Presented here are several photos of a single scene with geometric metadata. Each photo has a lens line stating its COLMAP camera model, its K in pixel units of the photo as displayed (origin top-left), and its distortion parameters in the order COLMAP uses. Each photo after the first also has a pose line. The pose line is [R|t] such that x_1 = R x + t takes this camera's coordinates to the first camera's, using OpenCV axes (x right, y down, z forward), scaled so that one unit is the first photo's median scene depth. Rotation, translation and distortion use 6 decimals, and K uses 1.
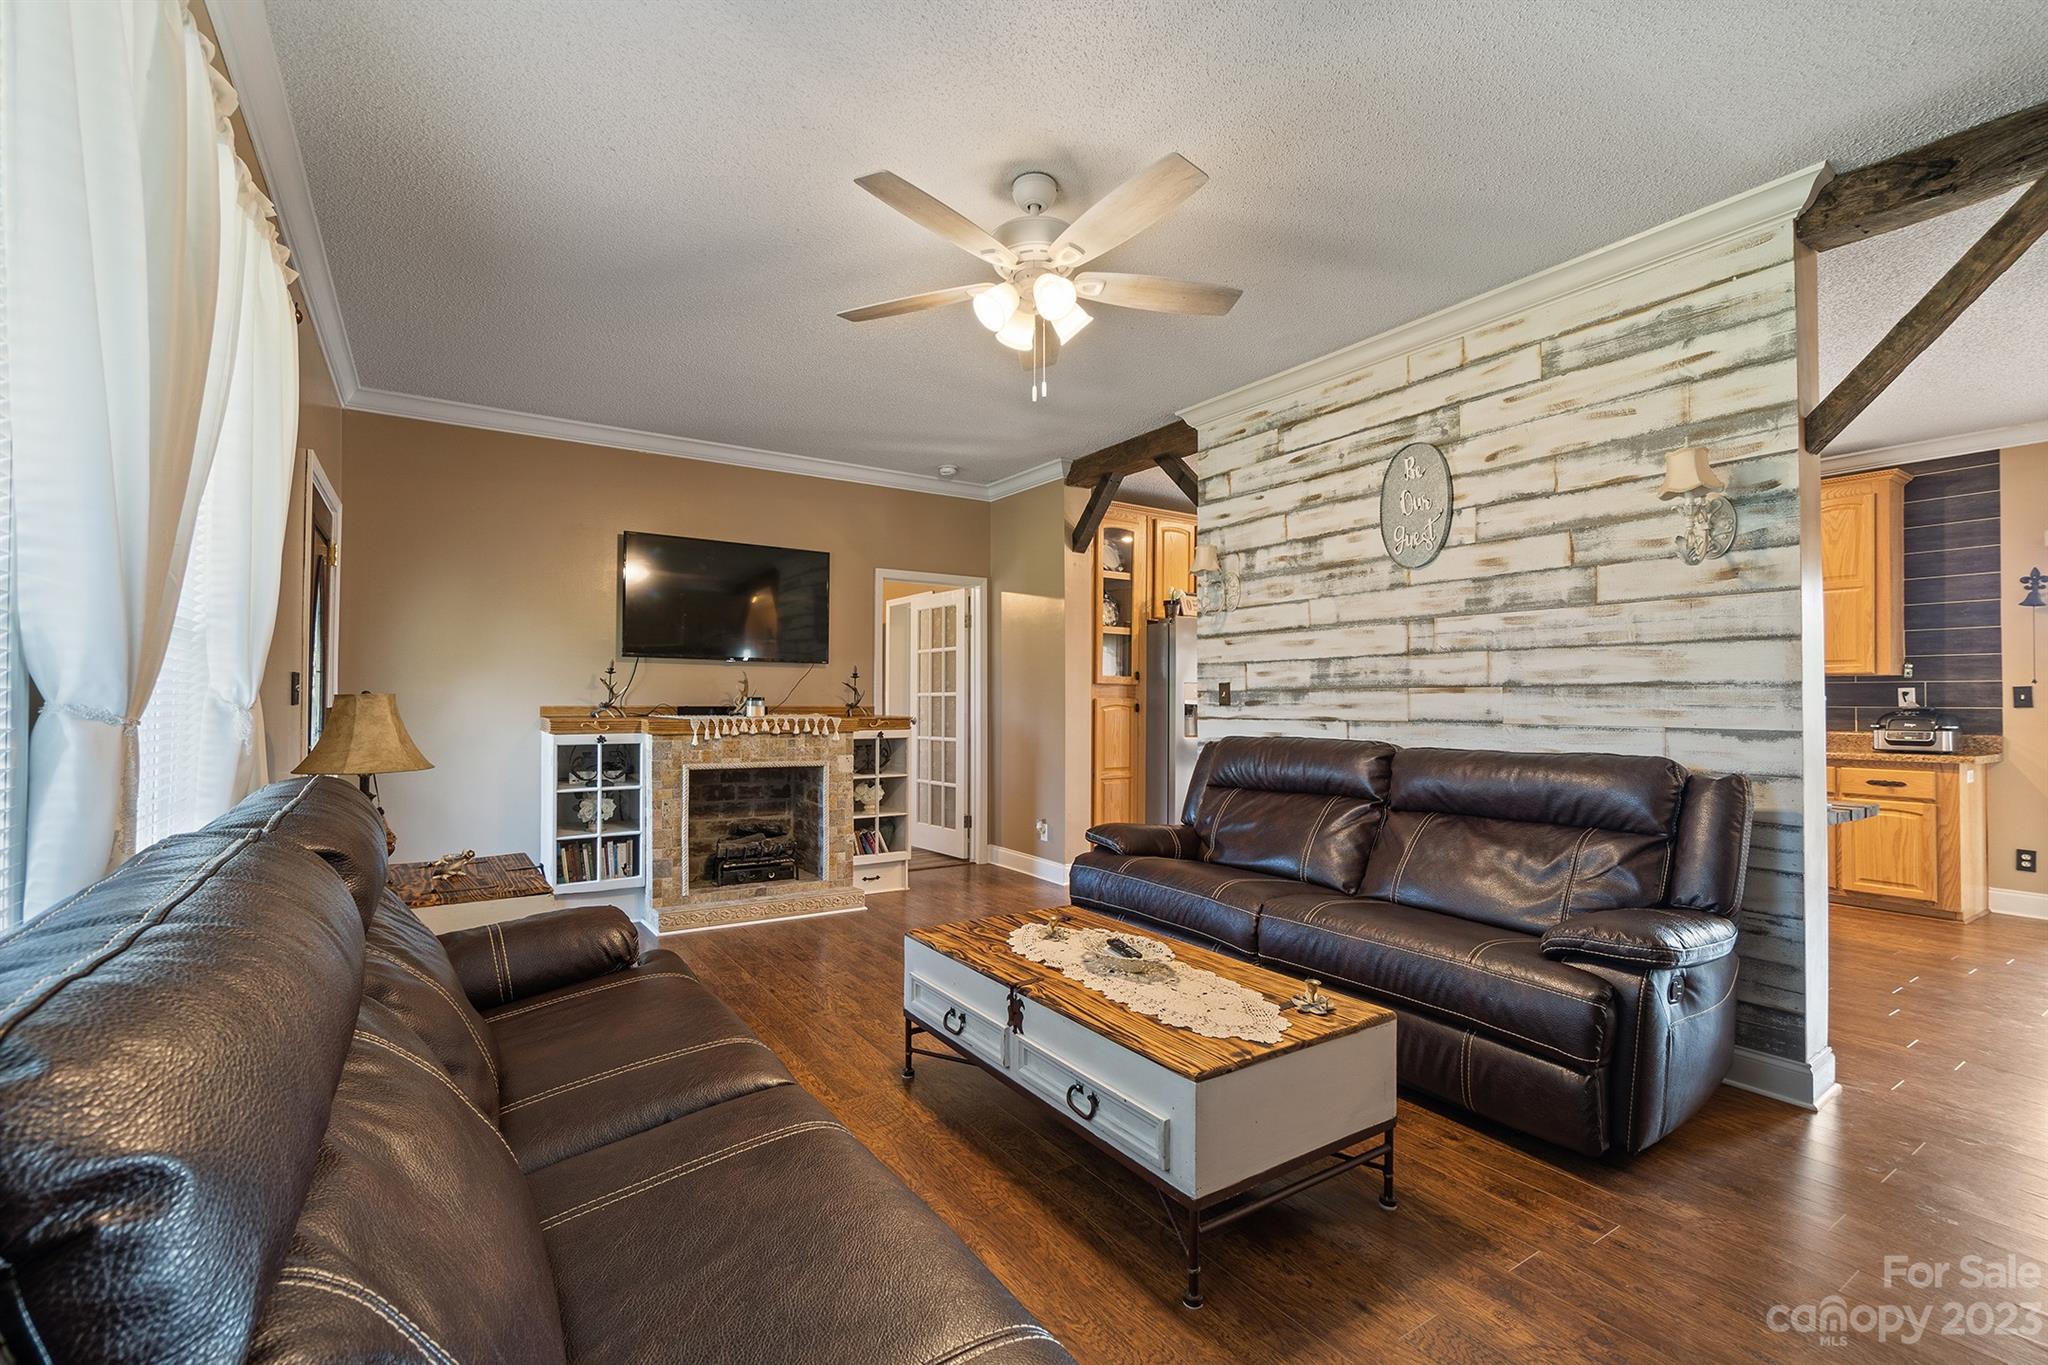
lens RADIAL K [[885.9, 0, 992.9], [0, 885.9, 689.6], [0, 0, 1]] dist [-0.007889, 0.001233]
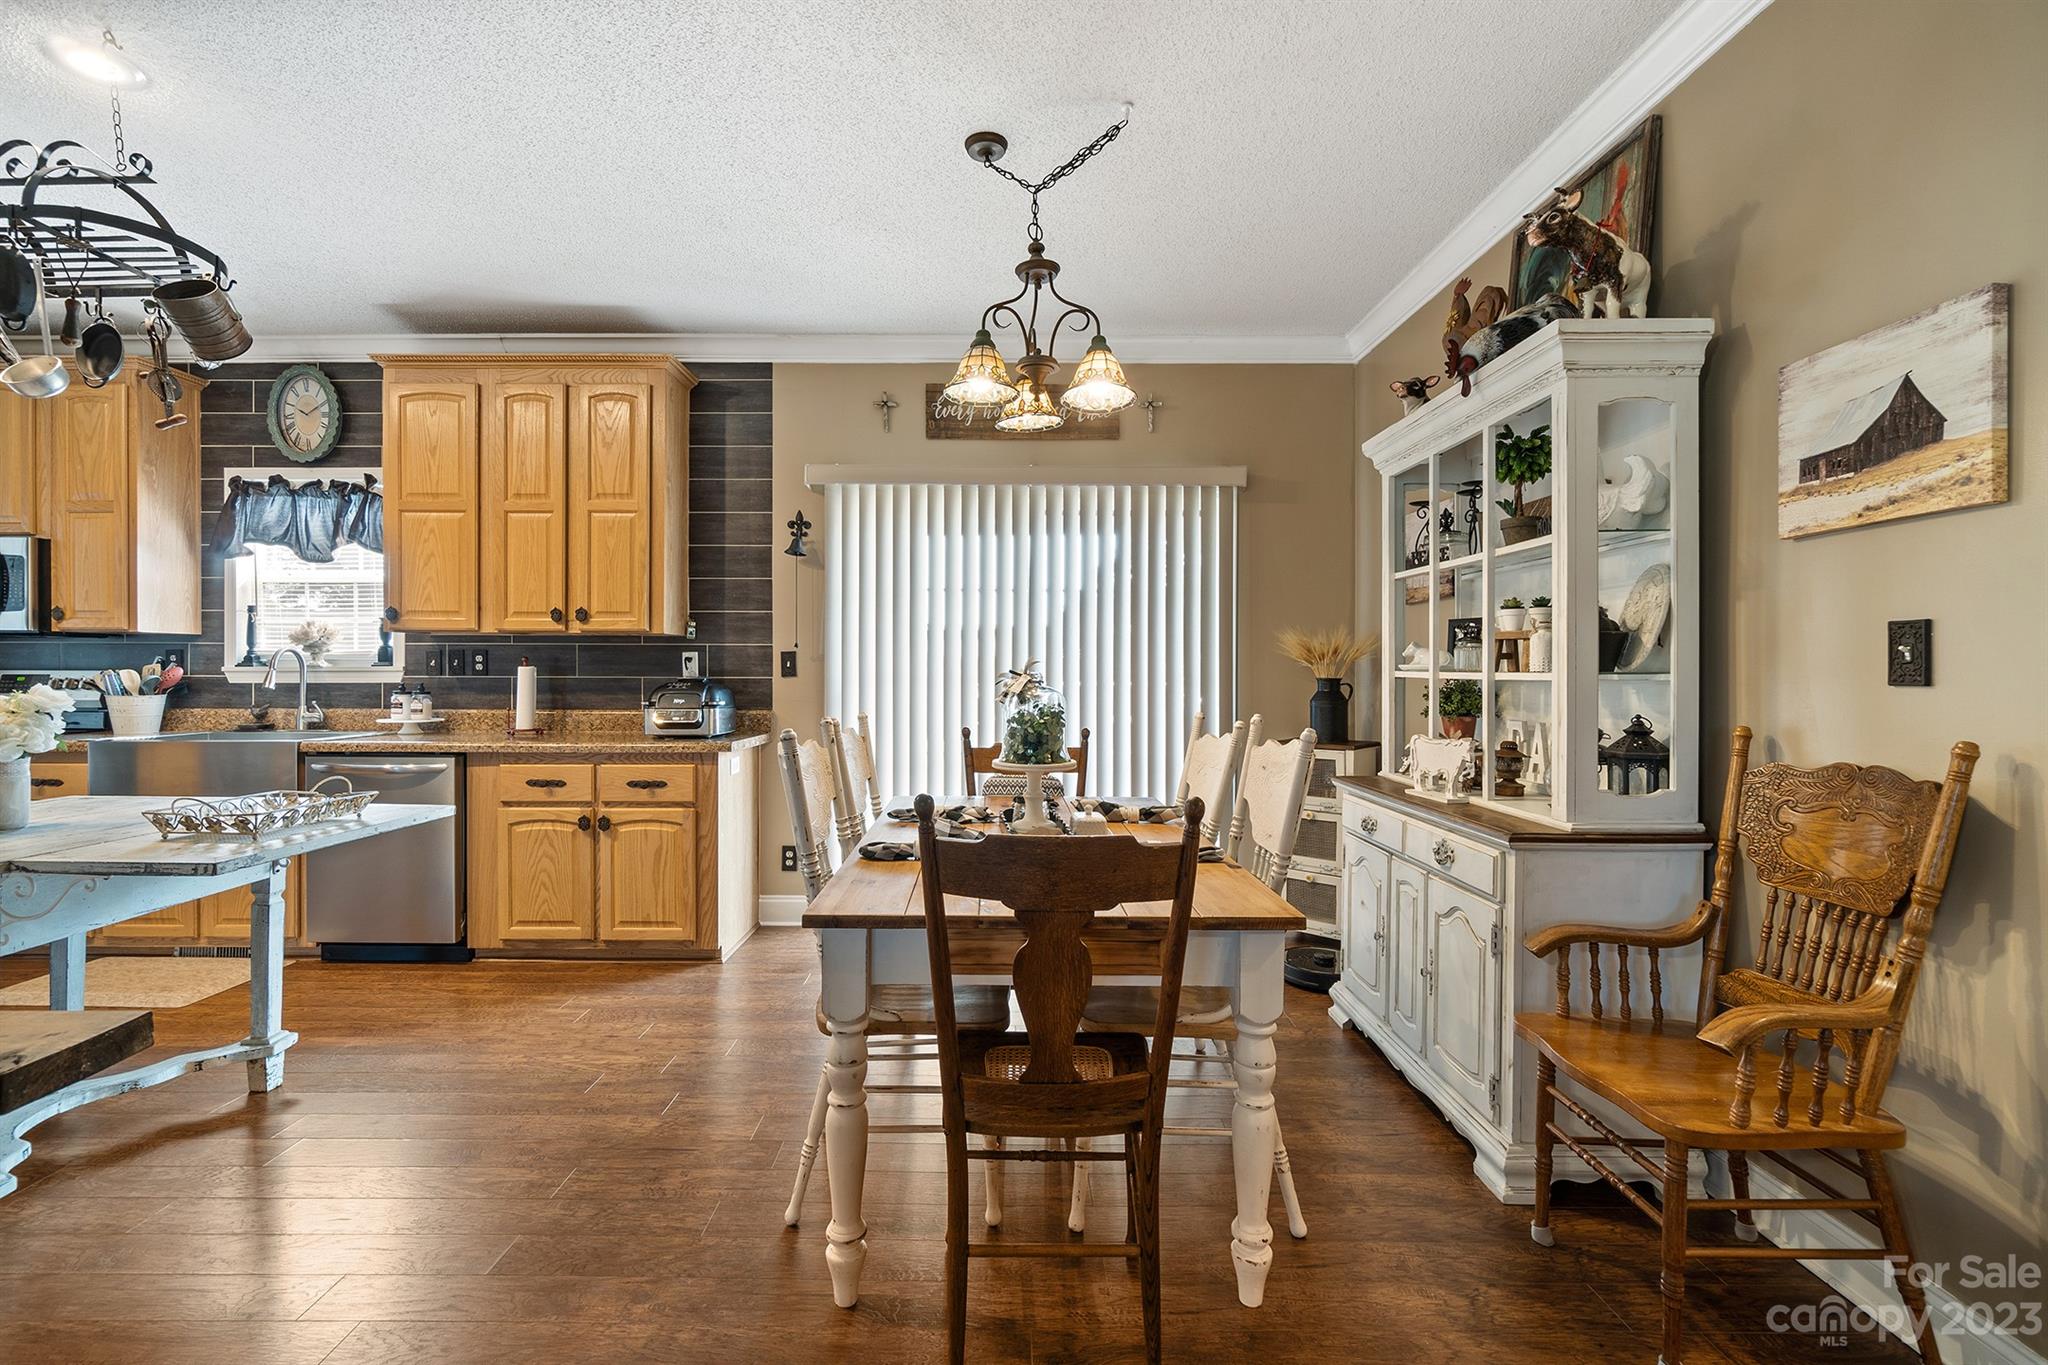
lens RADIAL K [[885.9, 0, 1007.5], [0, 885.9, 671.9], [0, 0, 1]] dist [-0.007889, 0.001233]
pose [[0.530705, -0.001847, 0.847555, 0.705839], [-0.008028, 0.999942, 0.007206, 0.010153], [-0.847519, -0.010628, 0.530659, 0.466355]]
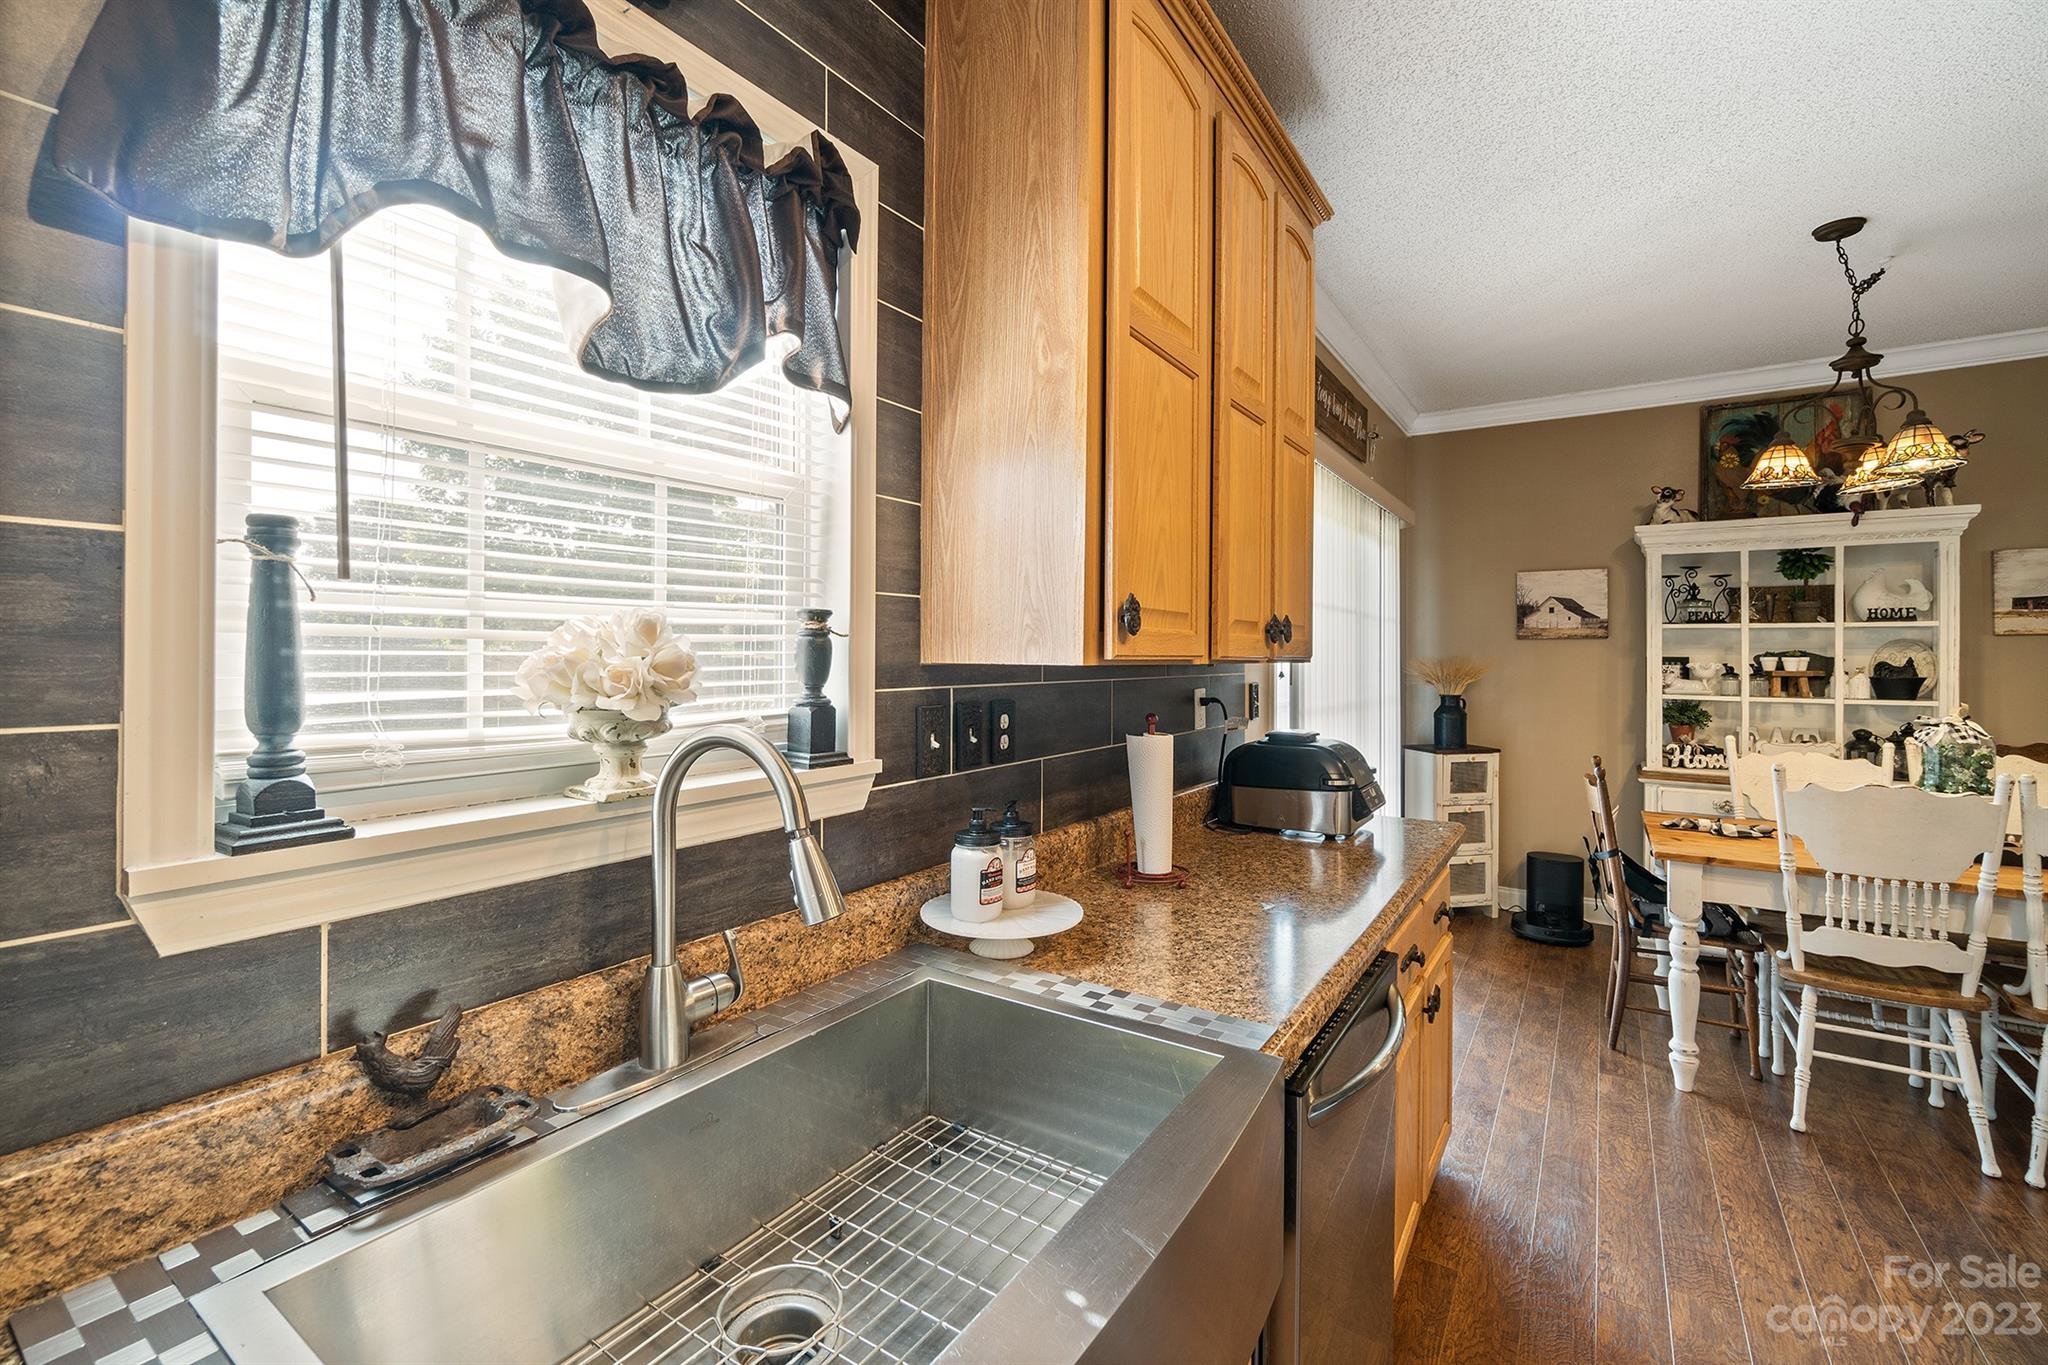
lens RADIAL K [[885.9, 0, 1003.4], [0, 885.9, 652.9], [0, 0, 1]] dist [-0.007889, 0.001233]
pose [[-0.391043, 0.000200, 0.920372, 0.871008], [-0.011696, 0.999918, -0.005186, -0.023680], [-0.920298, -0.012793, -0.391009, 1.717165]]
